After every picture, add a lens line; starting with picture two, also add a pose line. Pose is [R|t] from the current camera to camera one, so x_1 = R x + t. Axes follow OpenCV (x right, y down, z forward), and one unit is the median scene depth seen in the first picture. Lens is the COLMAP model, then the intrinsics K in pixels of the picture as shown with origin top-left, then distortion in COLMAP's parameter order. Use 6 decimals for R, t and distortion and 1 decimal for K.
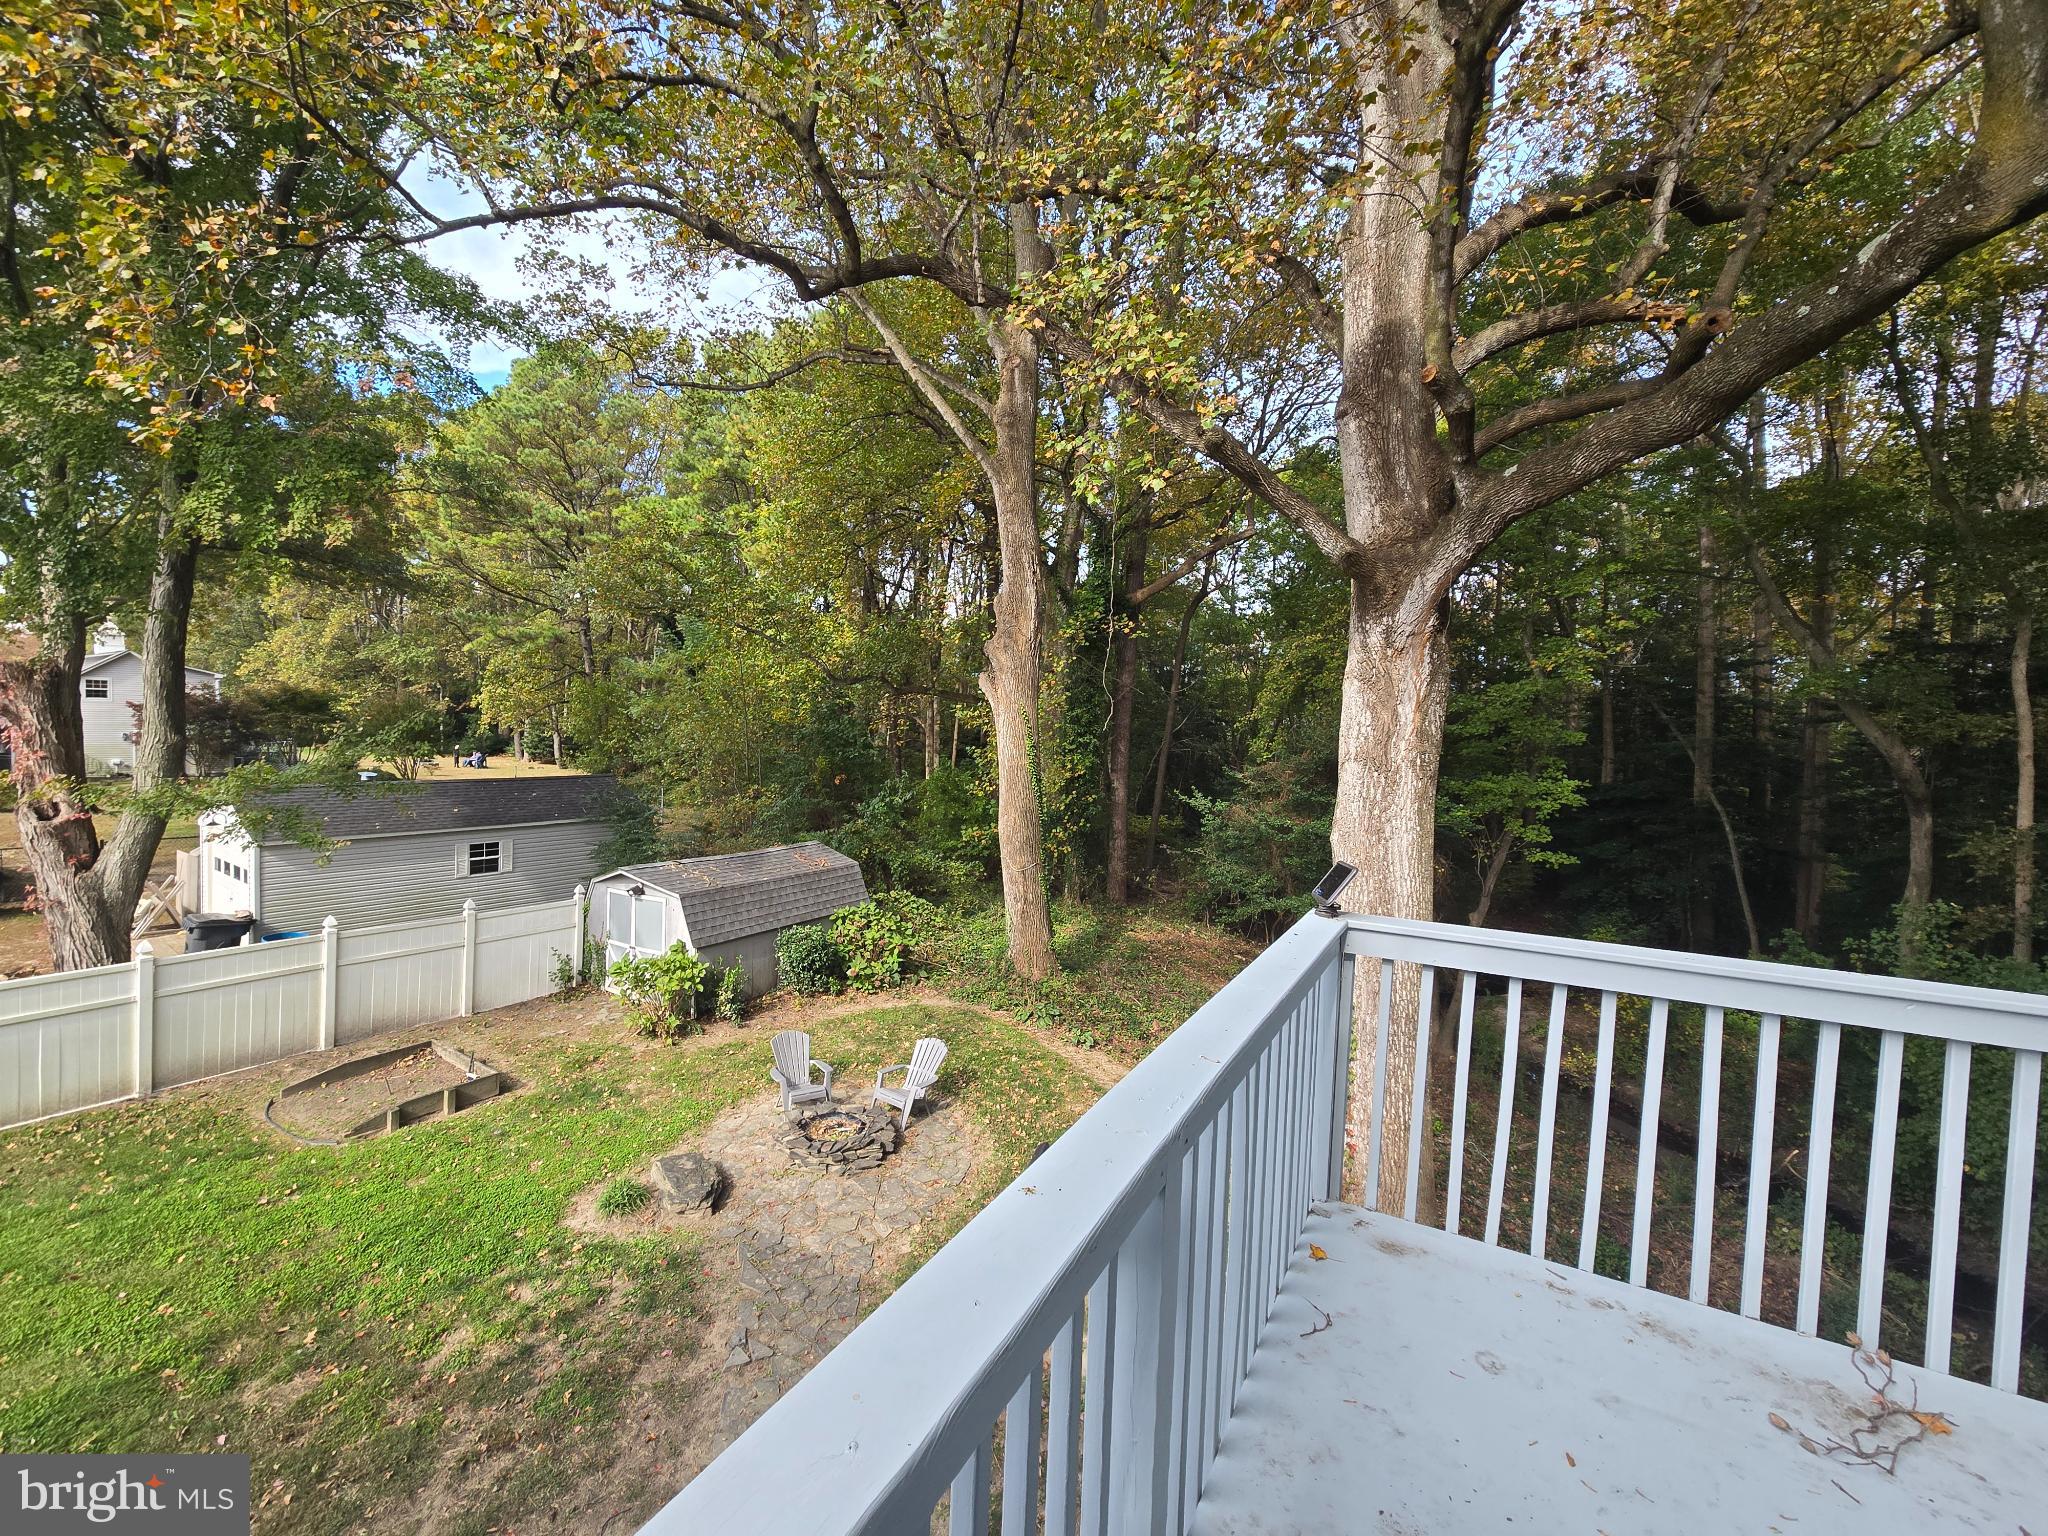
lens RADIAL K [[840.7, 0, 1017.9], [0, 840.7, 765.1], [0, 0, 1]] dist [-0.000983, 0.001387]
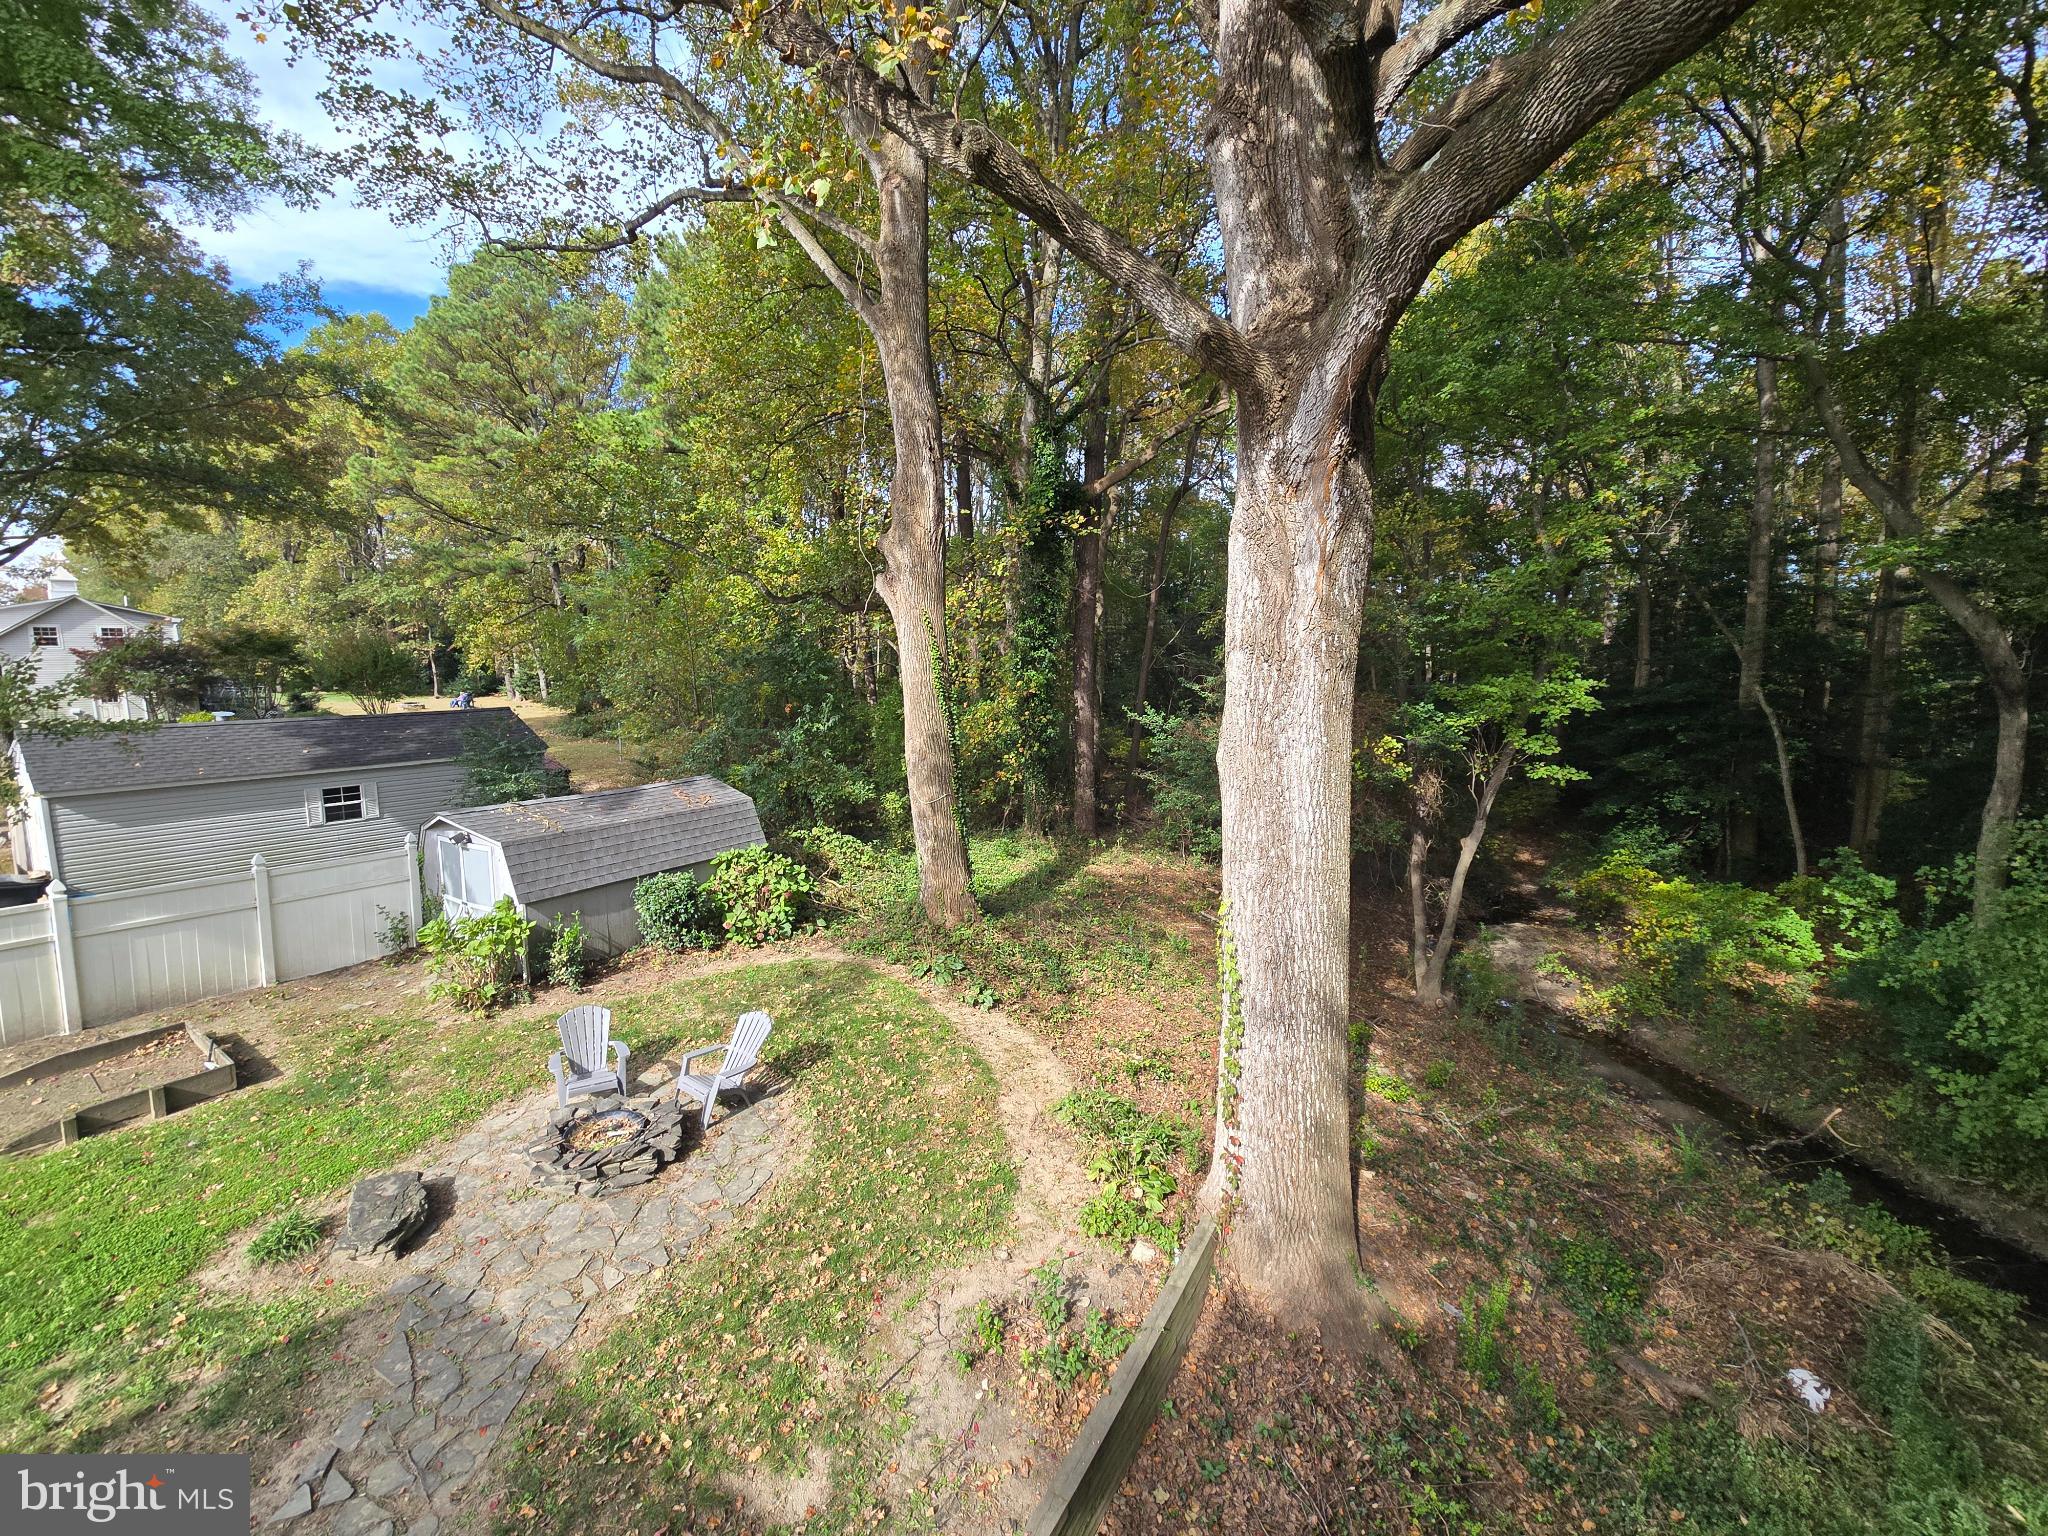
lens RADIAL K [[840.7, 0, 1016.2], [0, 840.7, 765.4], [0, 0, 1]] dist [-0.000983, 0.001387]
pose [[0.998945, -0.026065, -0.037818, 0.121663], [0.029249, 0.995844, 0.086256, 0.013915], [0.035412, -0.087271, 0.995555, 0.138088]]
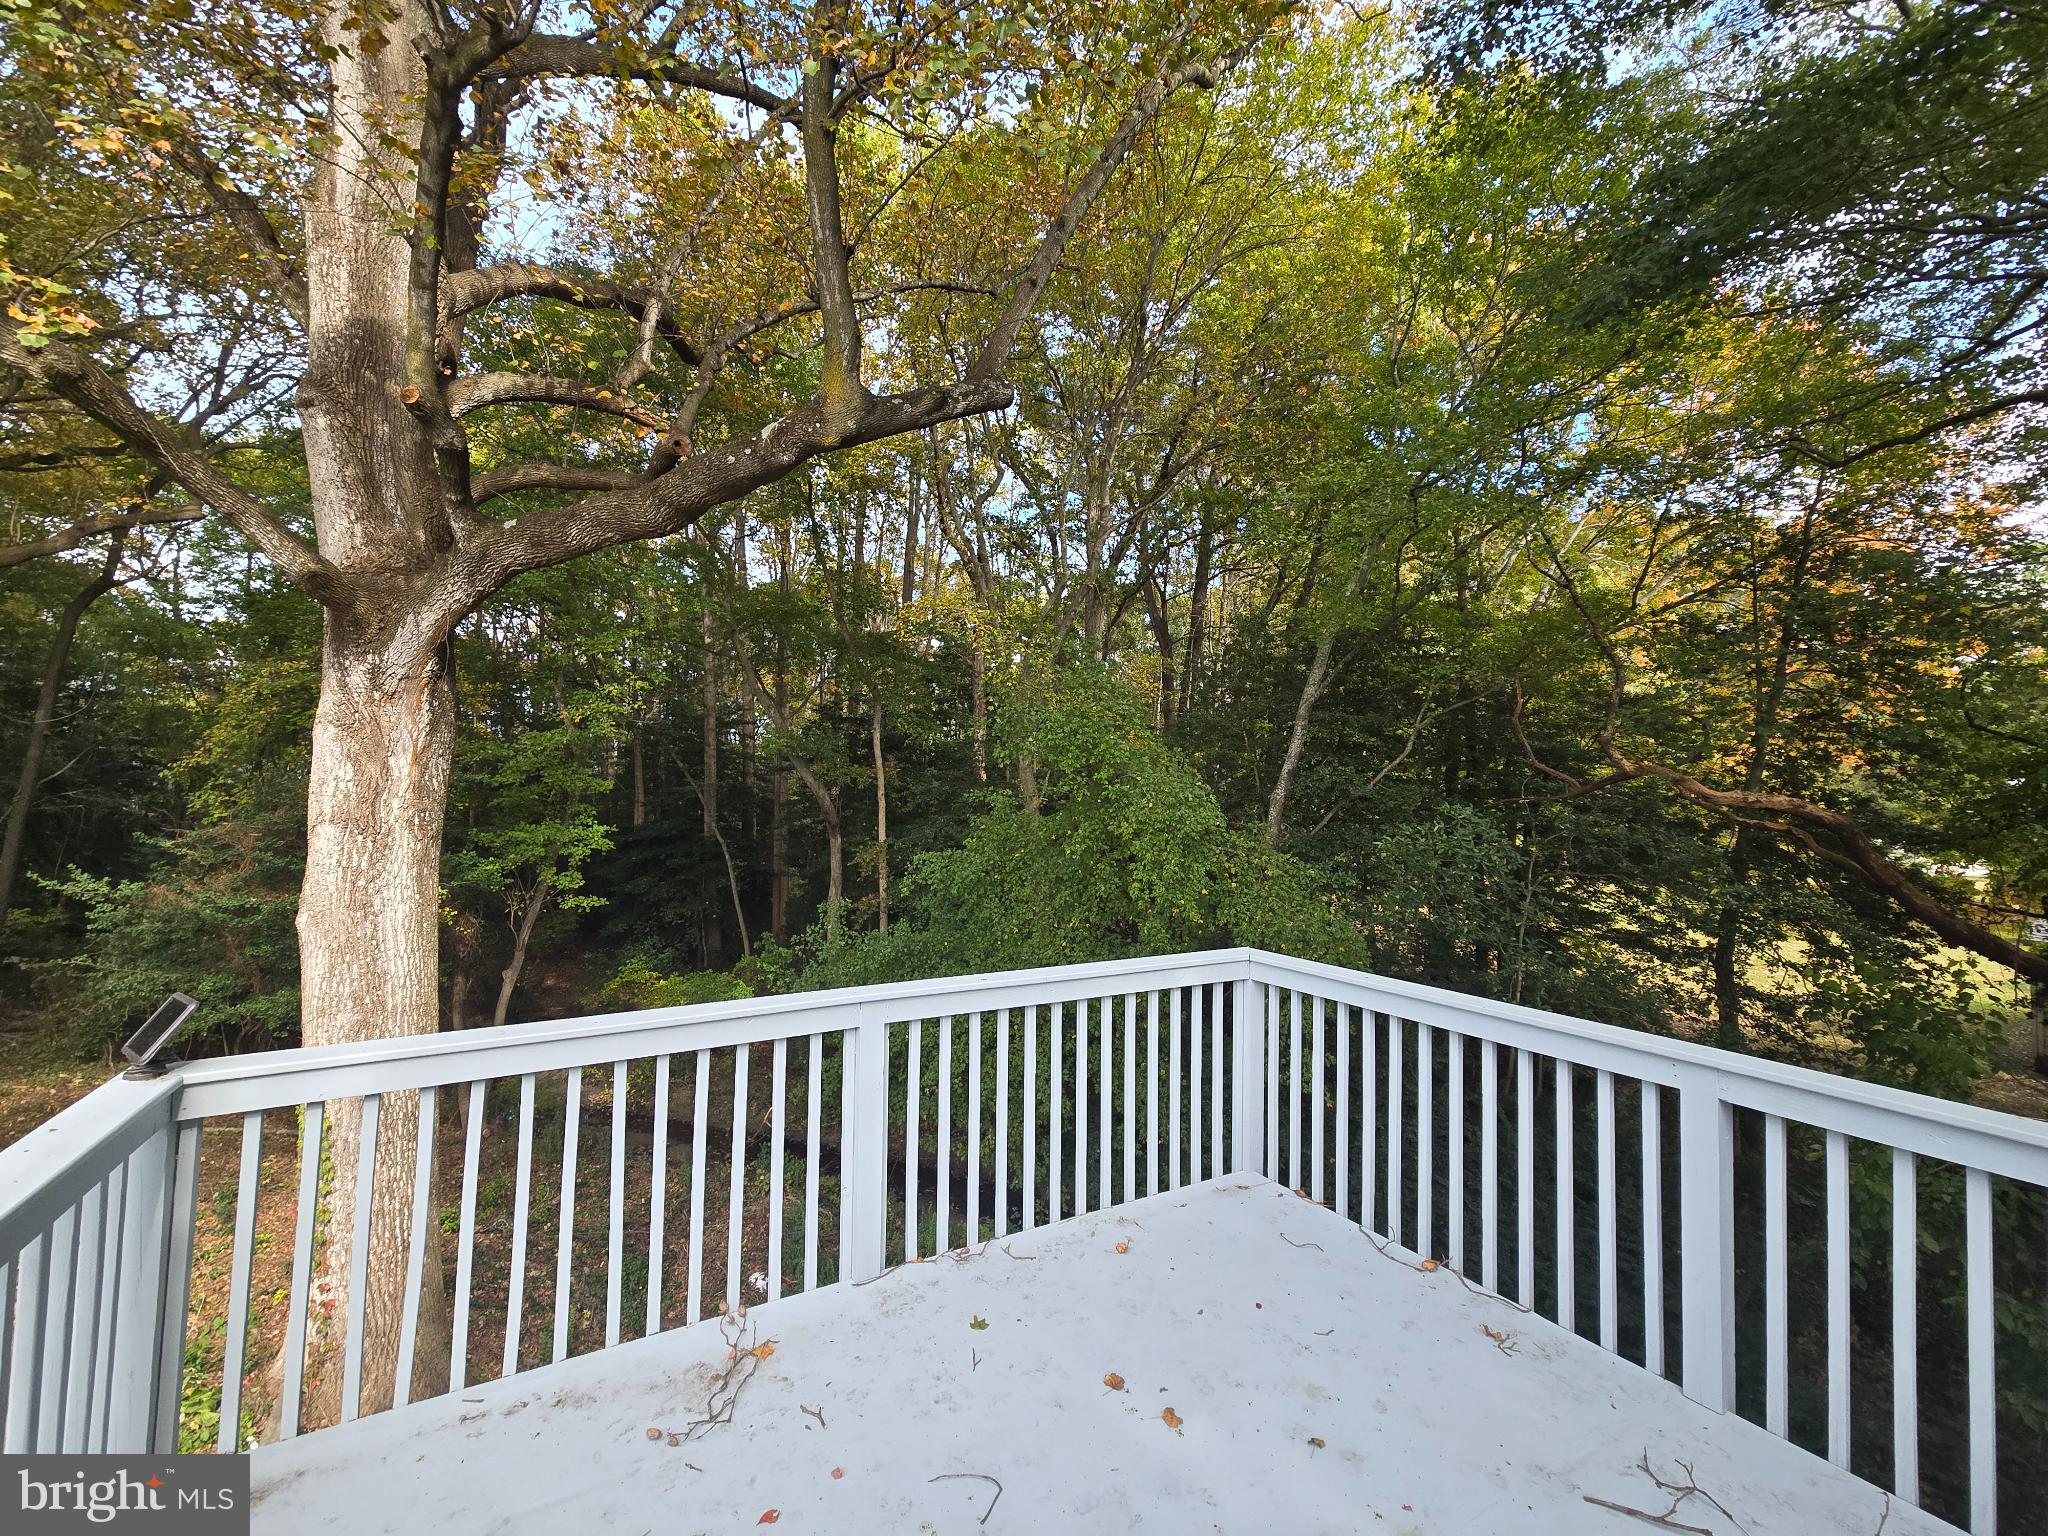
lens RADIAL K [[840.7, 0, 1026.8], [0, 840.7, 761.8], [0, 0, 1]] dist [-0.000983, 0.001387]
pose [[0.510029, 0.011285, 0.860083, 0.020844], [0.036860, 0.998709, -0.034961, -0.005976], [-0.859367, 0.049534, 0.508955, -0.004133]]
